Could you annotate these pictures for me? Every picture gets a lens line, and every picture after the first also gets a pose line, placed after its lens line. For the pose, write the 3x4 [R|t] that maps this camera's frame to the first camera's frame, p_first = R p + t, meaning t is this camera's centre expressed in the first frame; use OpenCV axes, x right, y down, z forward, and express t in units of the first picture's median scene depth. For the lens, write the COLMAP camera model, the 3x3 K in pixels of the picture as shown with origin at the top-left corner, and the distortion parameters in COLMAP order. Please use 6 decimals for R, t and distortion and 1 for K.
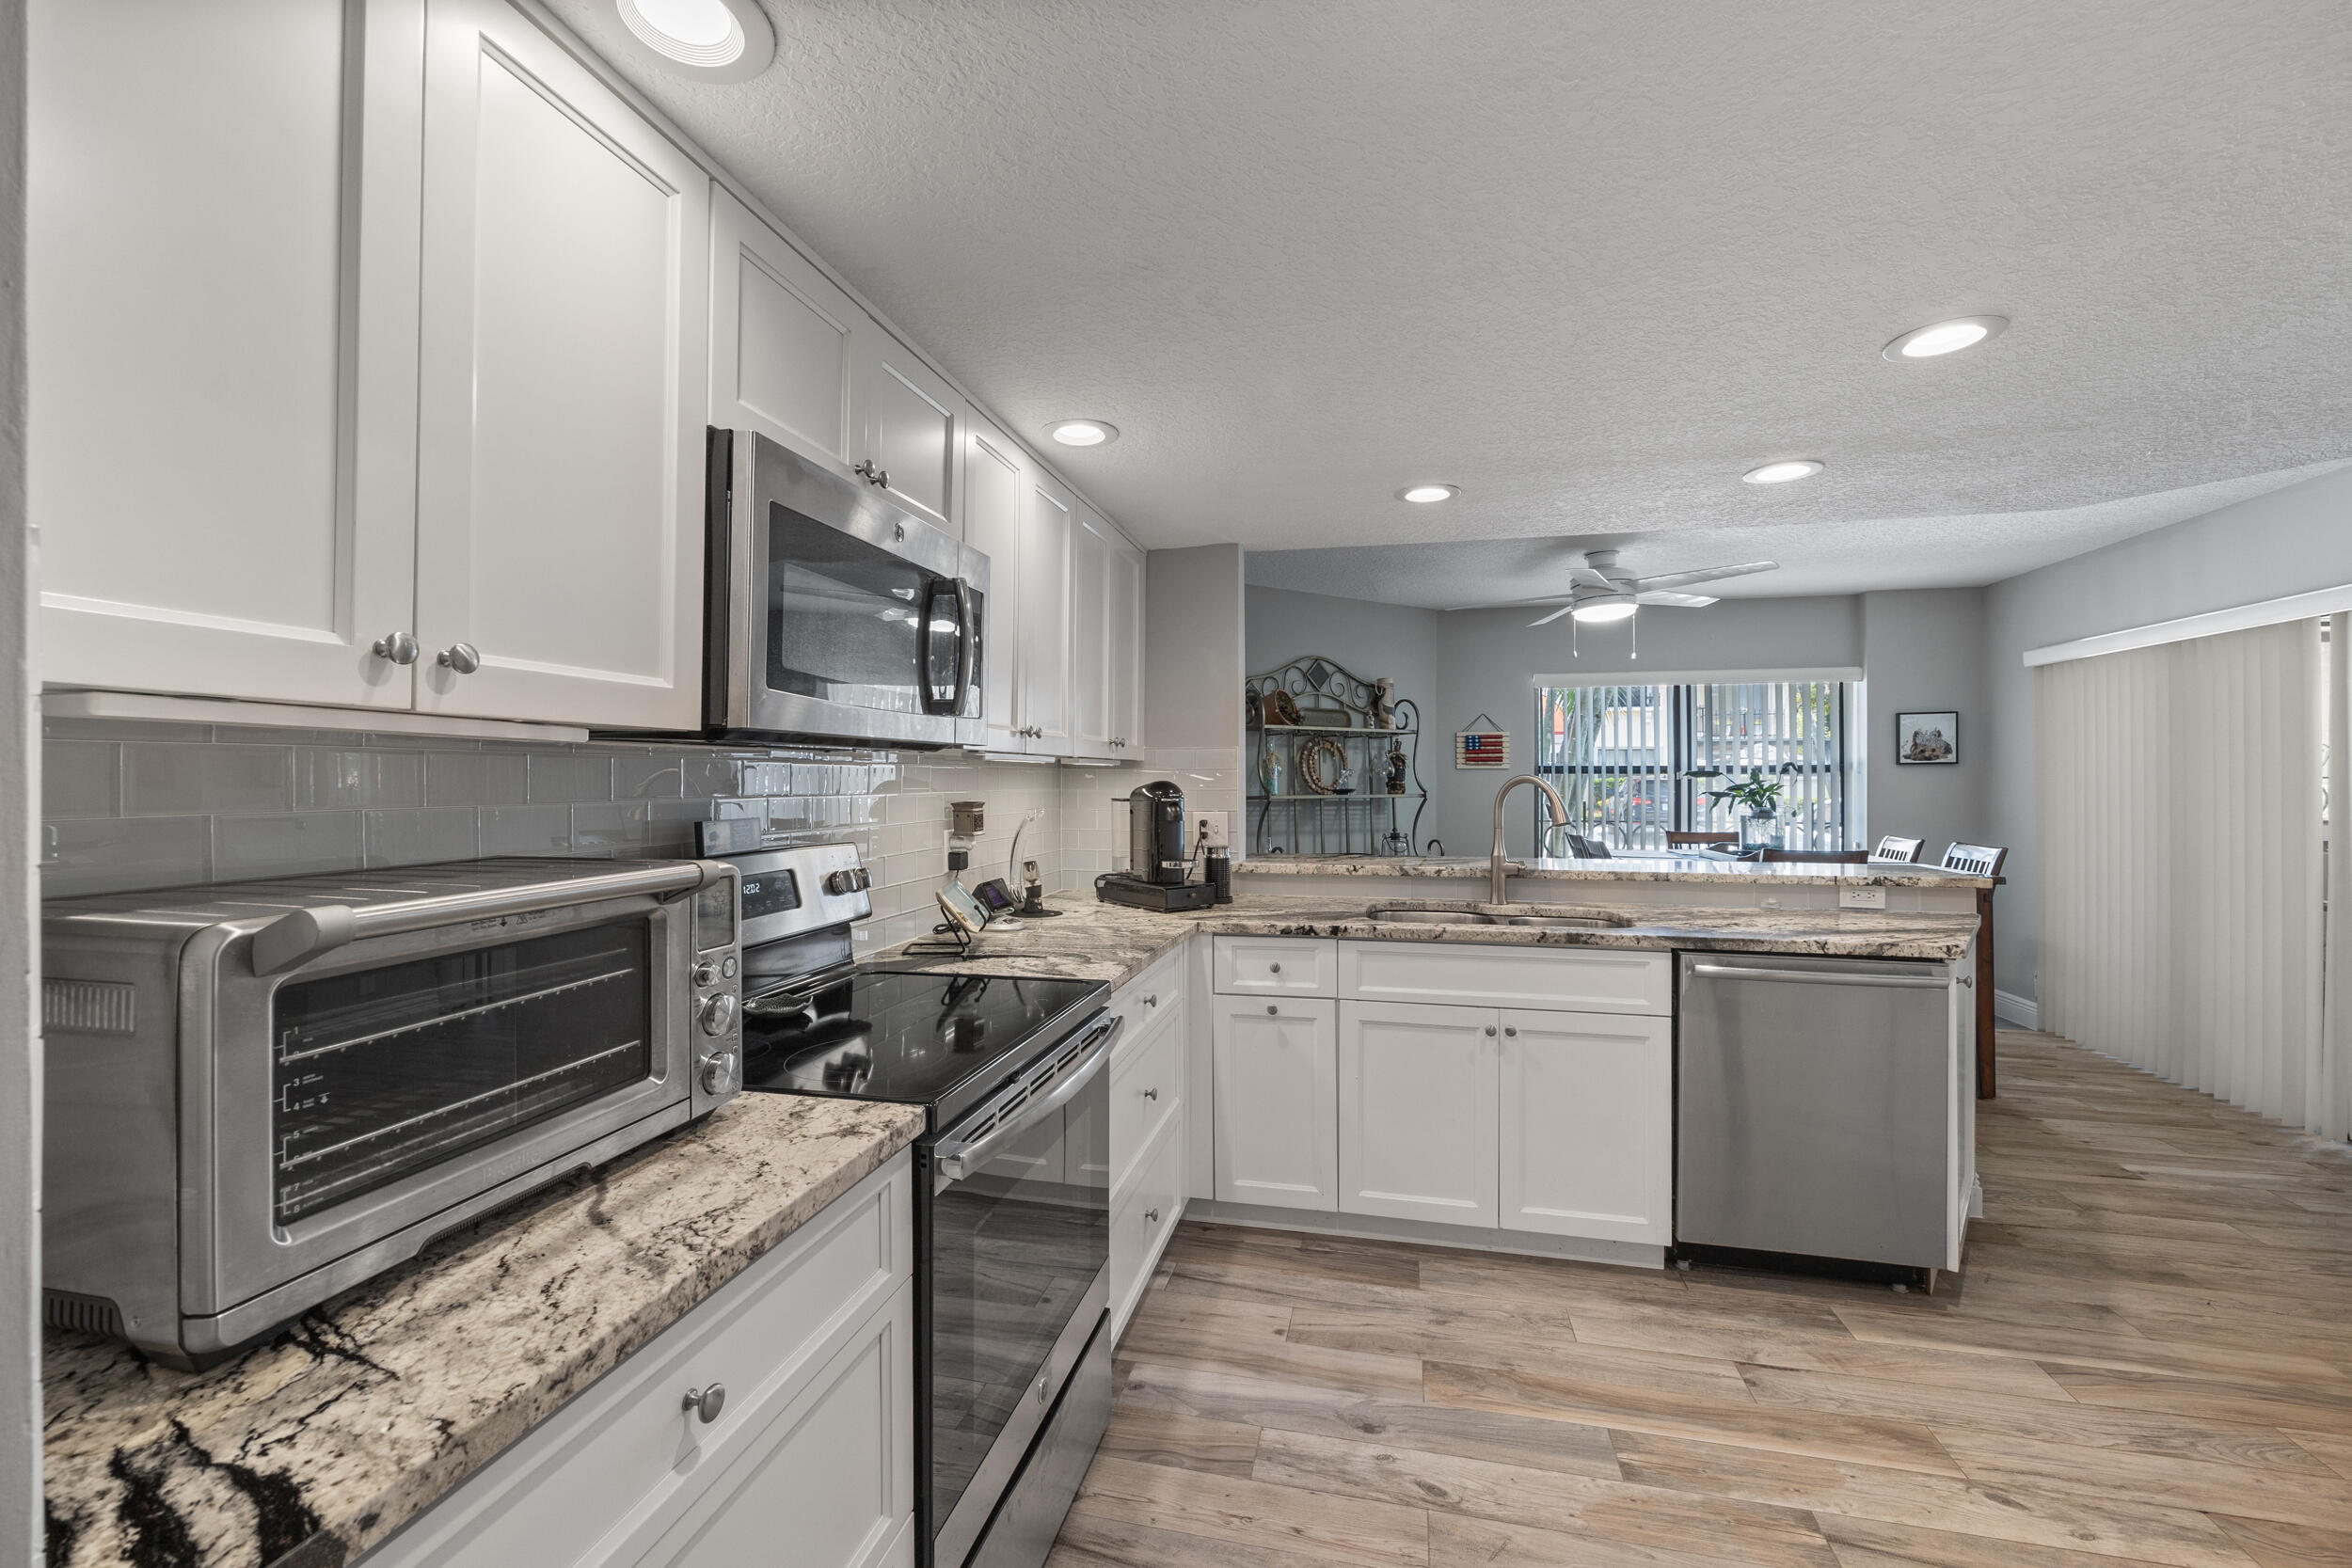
lens RADIAL K [[960.7, 0, 1173.1], [0, 960.7, 777.8], [0, 0, 1]] dist [-0.003125, -0.000169]
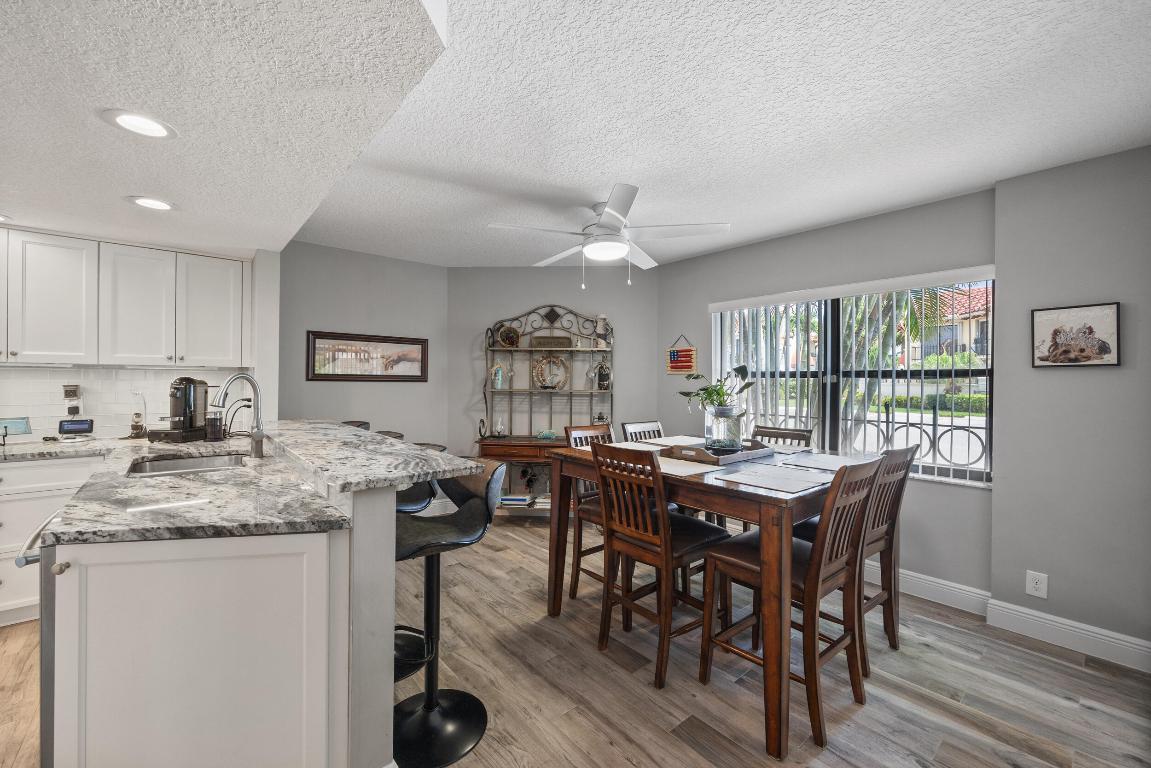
lens RADIAL K [[470.2, 0, 569.2], [0, 470.2, 380.6], [0, 0, 1]] dist [-0.003125, -0.000169]
pose [[0.787587, 0.007990, -0.616152, 0.685635], [-0.009471, 0.999955, 0.000861, 0.001639], [0.616131, 0.005157, 0.787627, 0.397141]]
